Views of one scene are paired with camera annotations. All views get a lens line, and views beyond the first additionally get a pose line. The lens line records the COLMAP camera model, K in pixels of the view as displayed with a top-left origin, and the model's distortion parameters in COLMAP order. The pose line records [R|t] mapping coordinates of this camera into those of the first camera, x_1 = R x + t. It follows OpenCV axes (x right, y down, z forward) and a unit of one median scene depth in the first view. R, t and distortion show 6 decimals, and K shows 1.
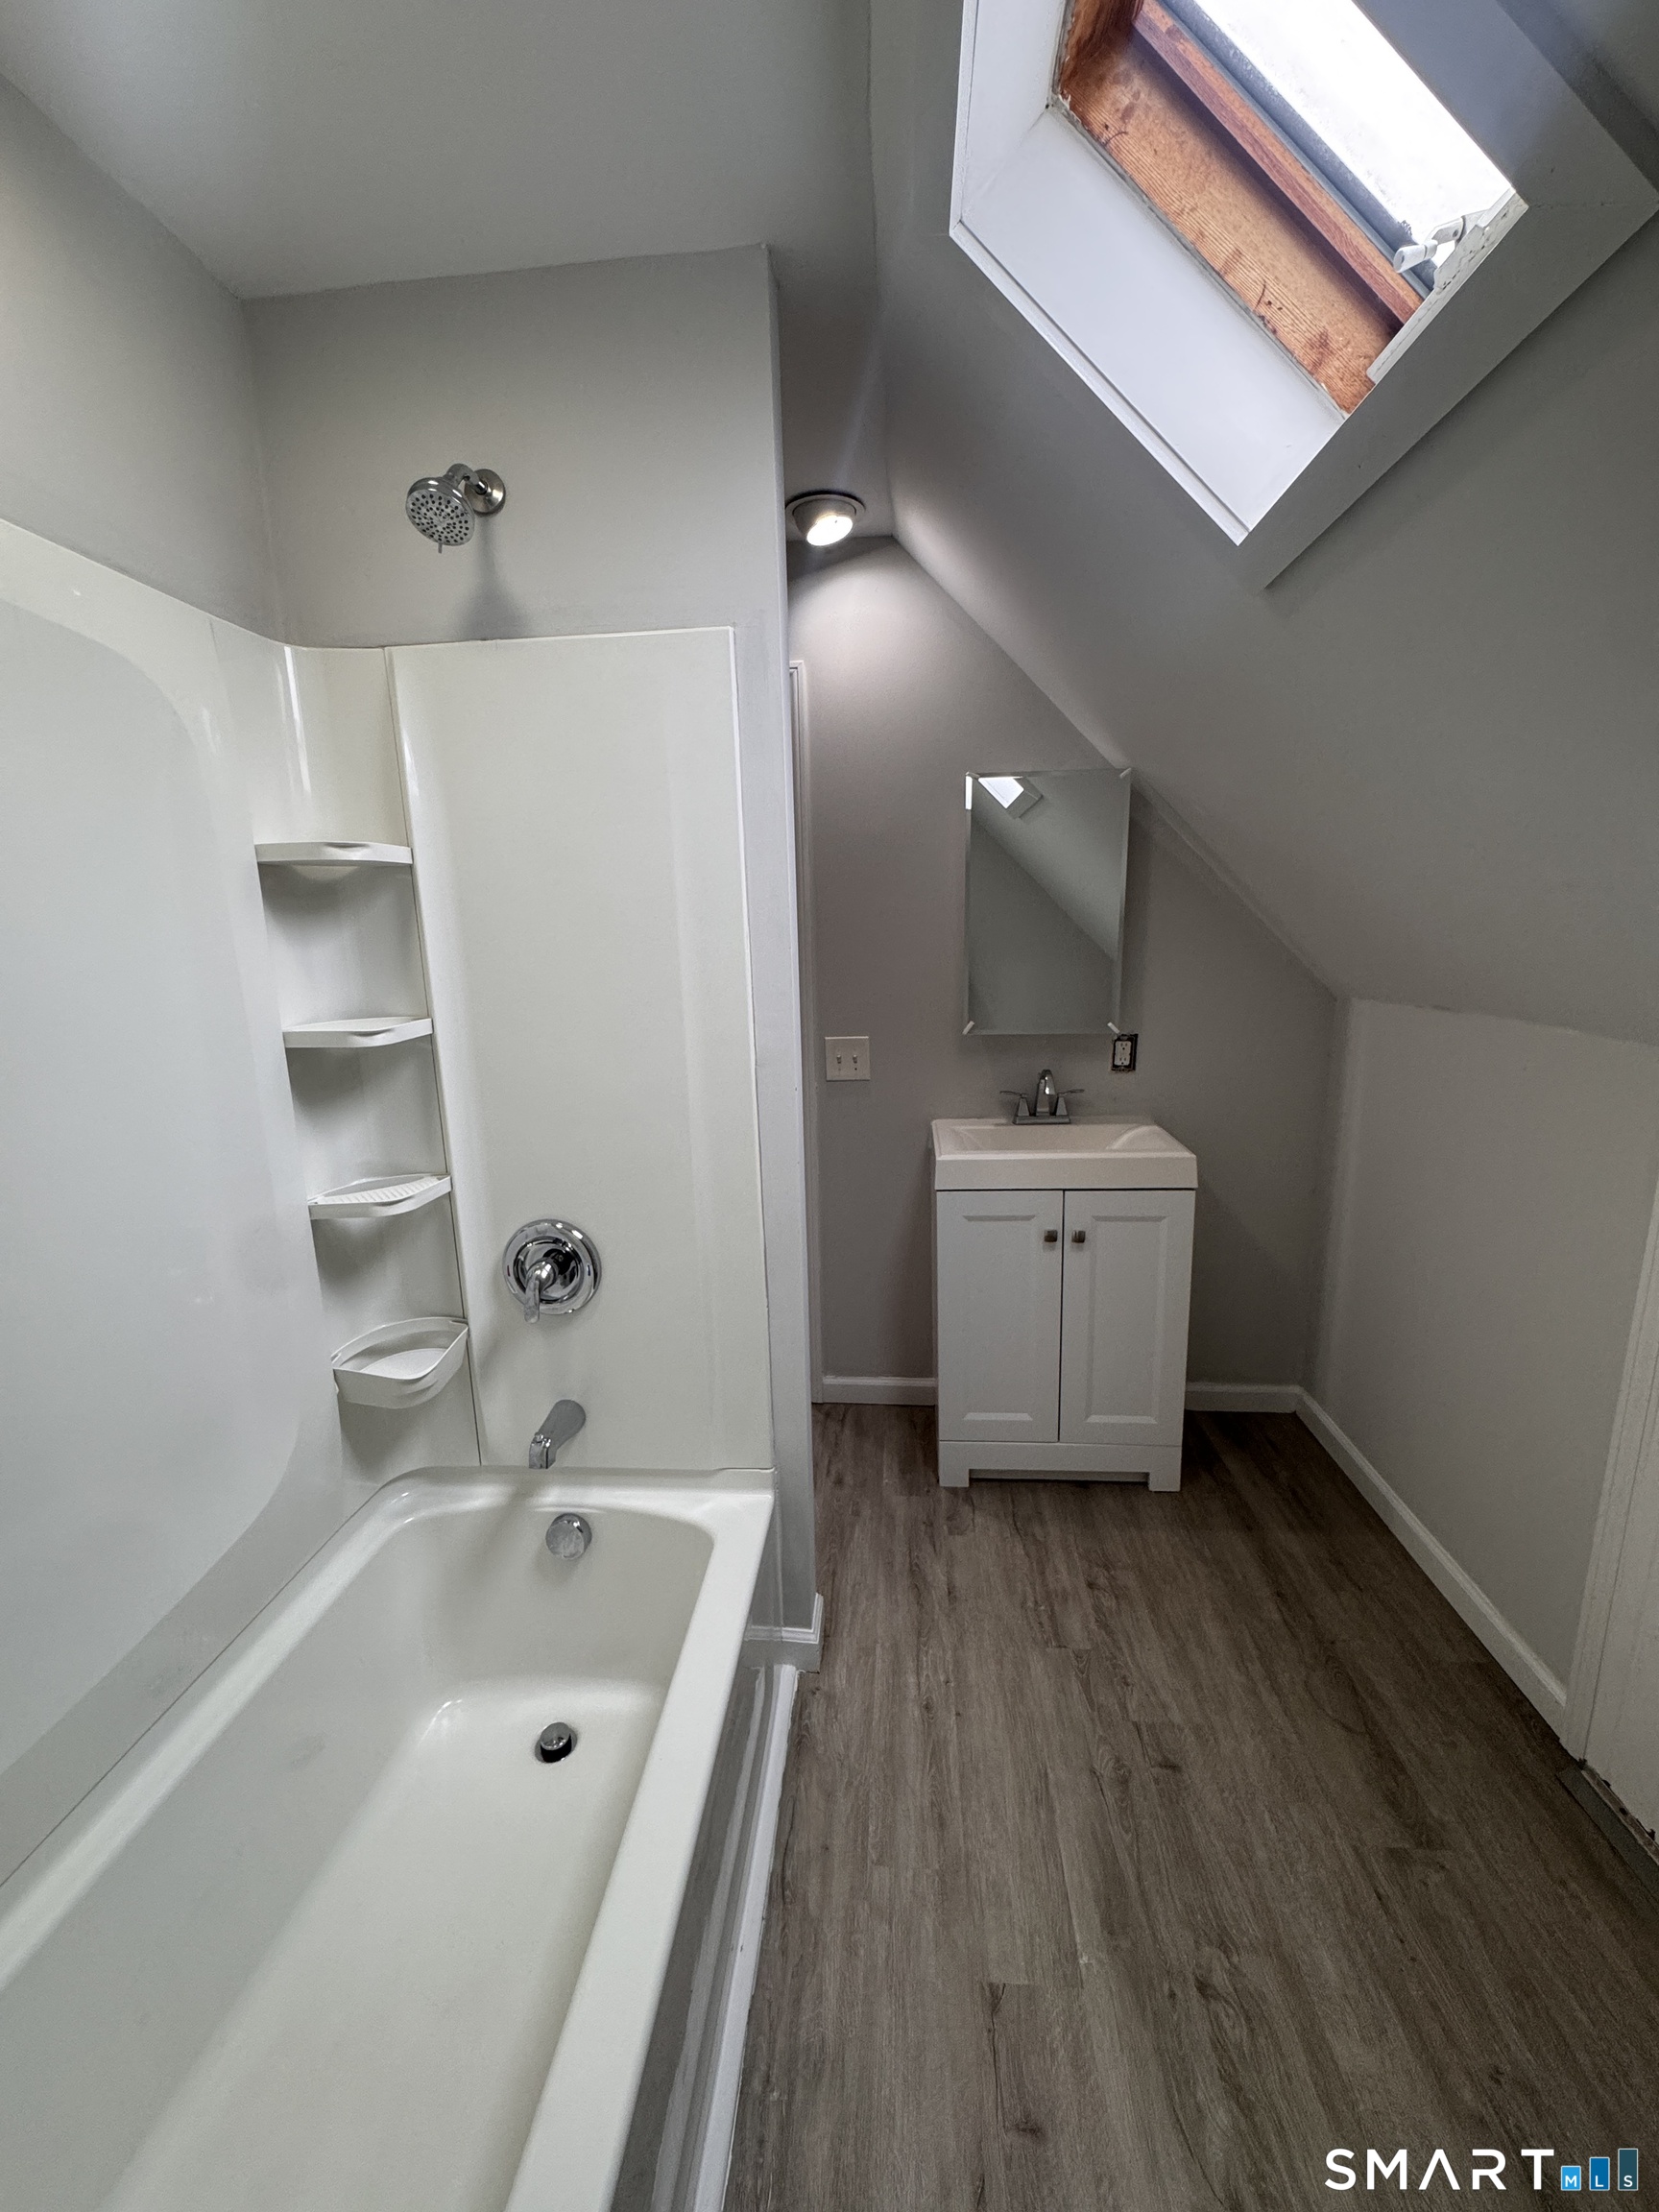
lens RADIAL K [[879.5, 0, 831.2], [0, 879.5, 1109.3], [0, 0, 1]] dist [-0.004604, 0.000289]
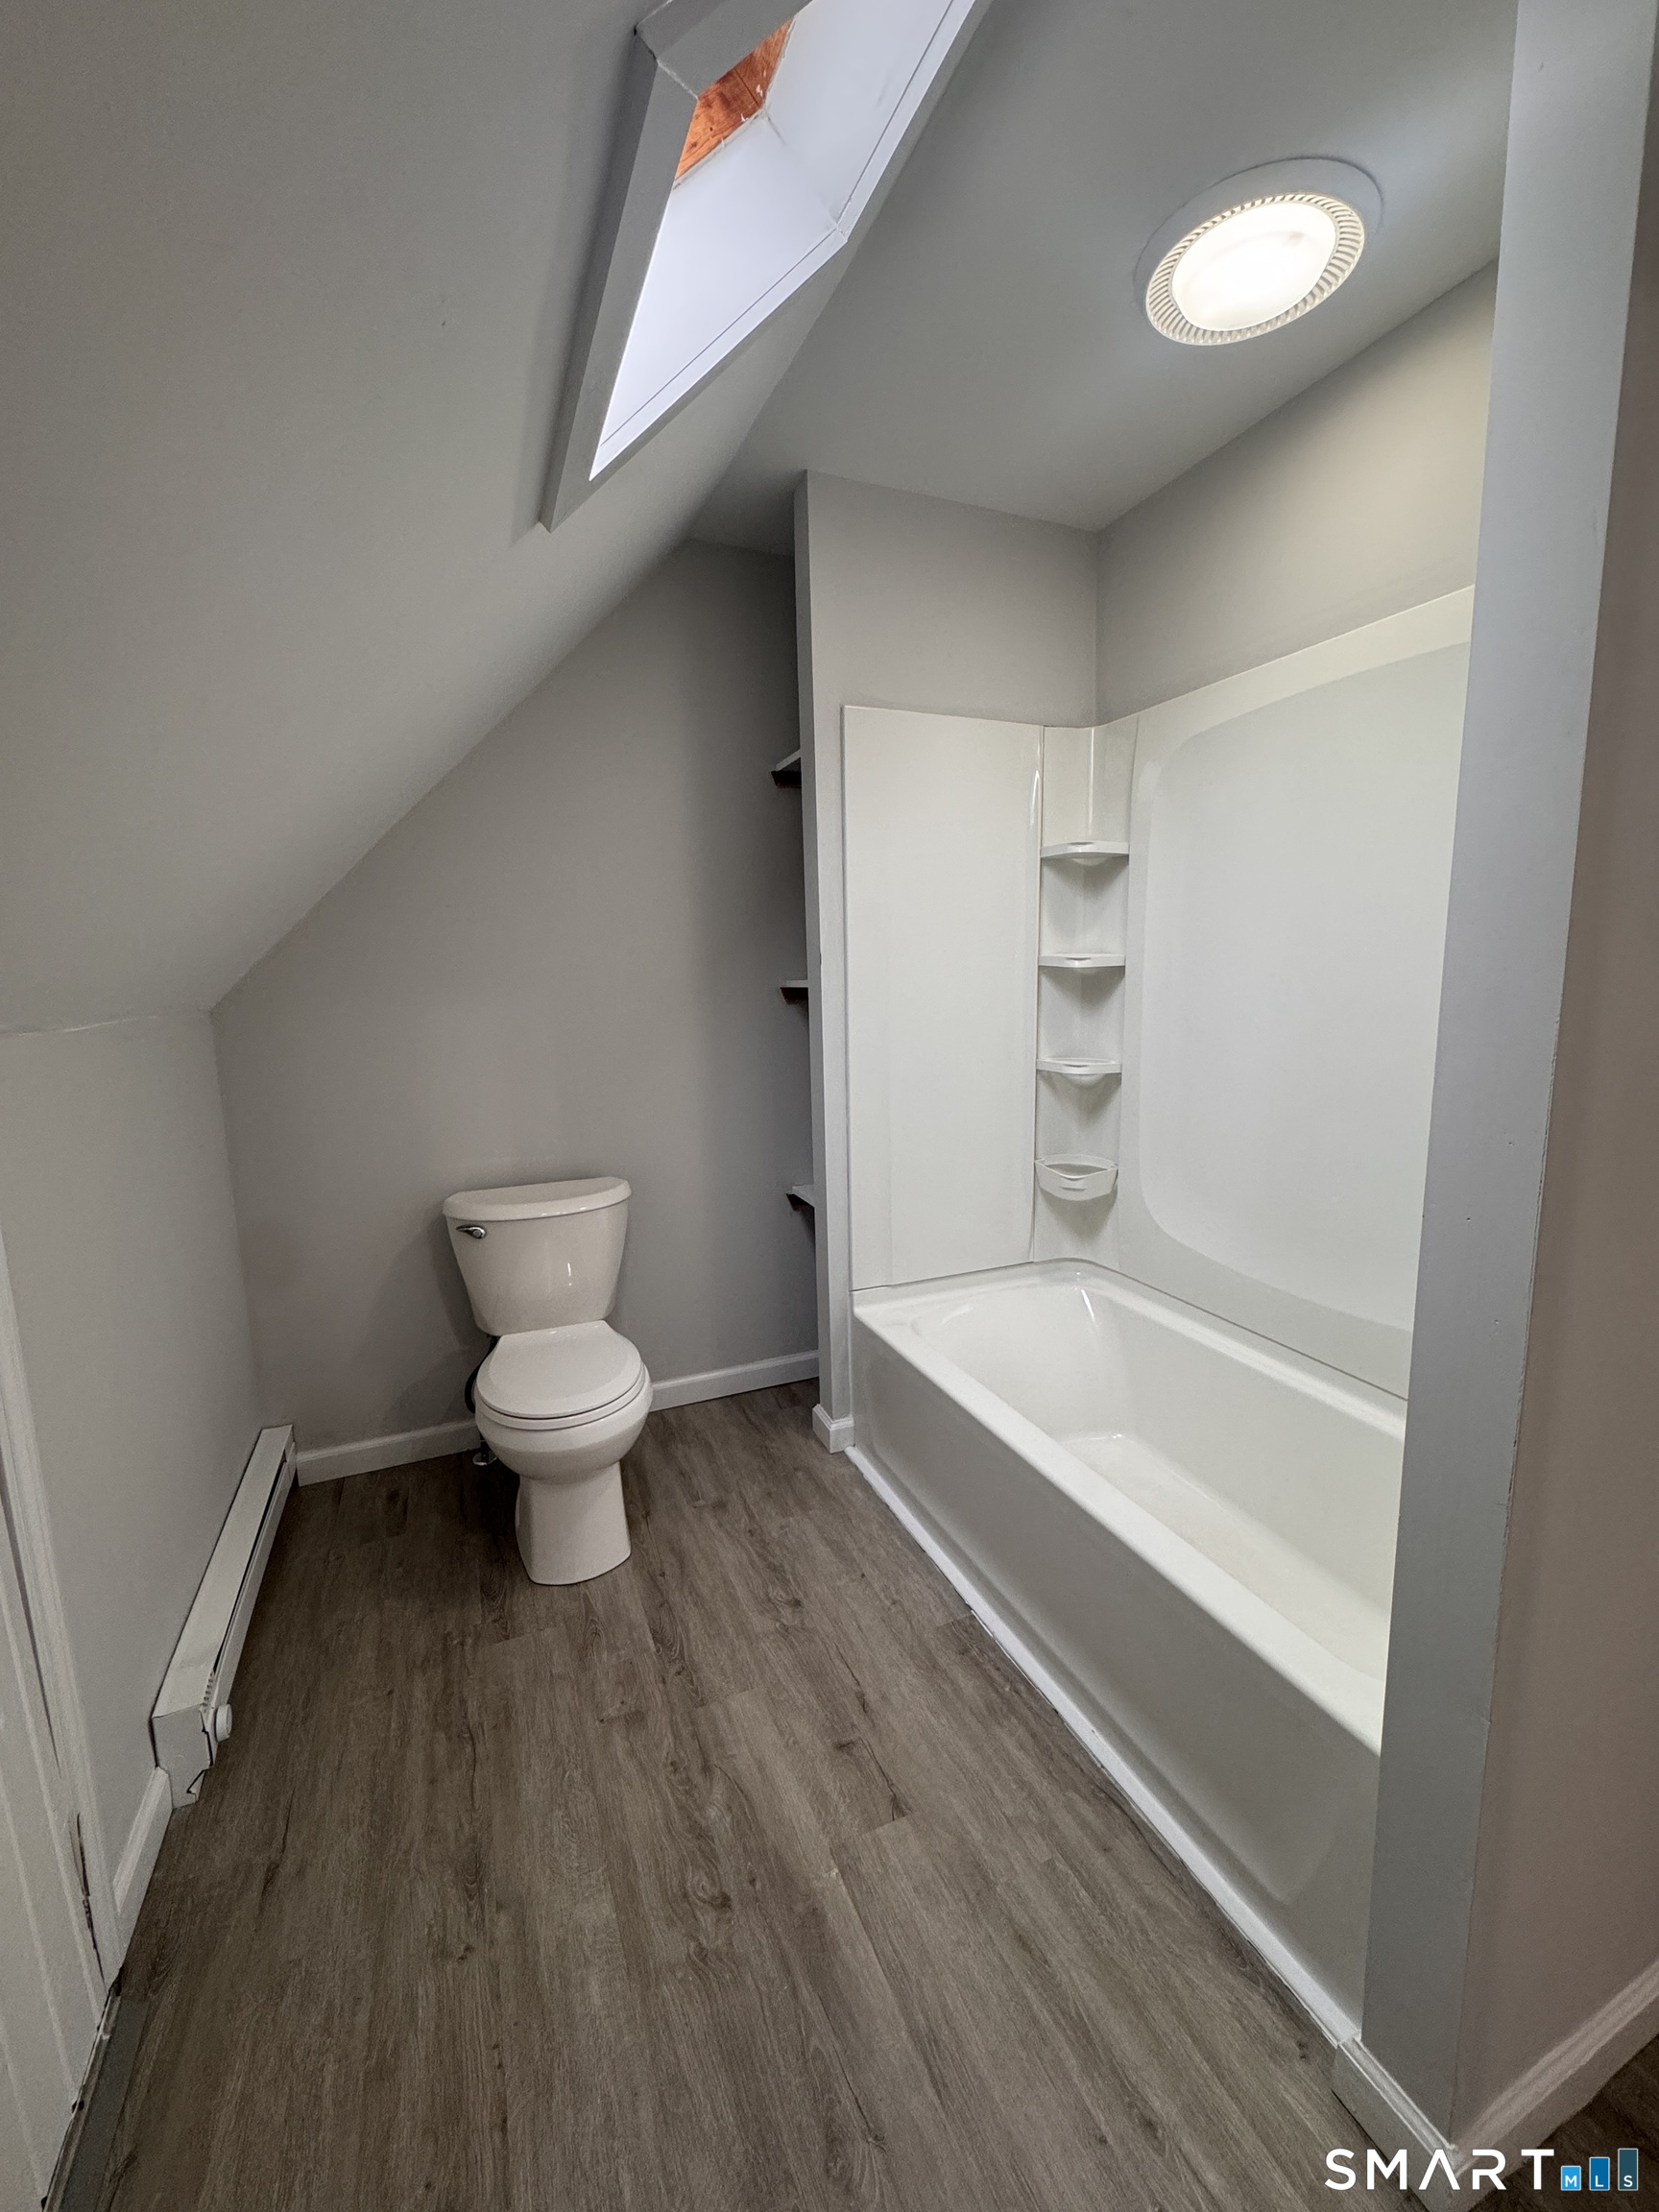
lens RADIAL K [[879.5, 0, 835.8], [0, 879.5, 1111.2], [0, 0, 1]] dist [-0.004604, 0.000289]
pose [[-0.880256, 0.116383, -0.460005, 0.616969], [-0.053436, 0.938971, 0.339819, -0.194203], [0.471480, 0.323709, -0.820316, 1.466640]]
